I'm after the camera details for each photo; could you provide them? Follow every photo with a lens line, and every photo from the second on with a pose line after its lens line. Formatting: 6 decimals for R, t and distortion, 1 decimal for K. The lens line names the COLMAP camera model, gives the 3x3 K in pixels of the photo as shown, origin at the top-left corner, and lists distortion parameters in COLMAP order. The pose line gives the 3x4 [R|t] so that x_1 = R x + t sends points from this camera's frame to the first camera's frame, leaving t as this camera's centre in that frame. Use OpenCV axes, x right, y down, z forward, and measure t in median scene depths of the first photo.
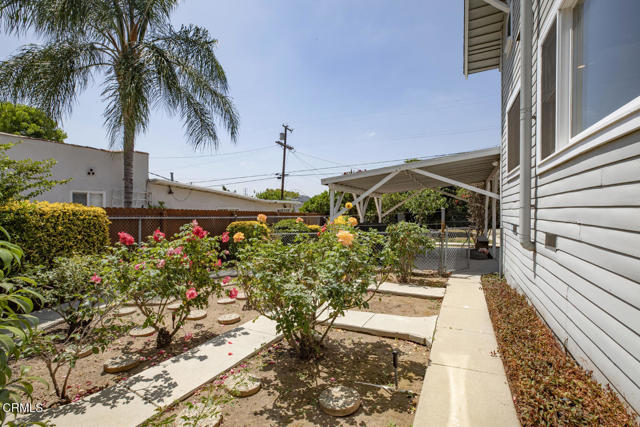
lens RADIAL K [[289.5, 0, 321.9], [0, 289.5, 215.8], [0, 0, 1]] dist [-0.023004, 0.001775]
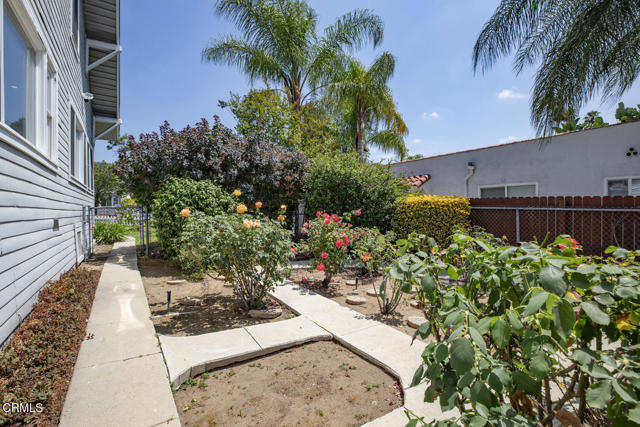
lens RADIAL K [[289.5, 0, 321.4], [0, 289.5, 212.8], [0, 0, 1]] dist [-0.023004, 0.001775]
pose [[-0.495644, 0.014869, -0.868399, 0.879026], [-0.001995, 0.999831, 0.018258, 0.011448], [0.868524, 0.010782, -0.495530, 1.827629]]
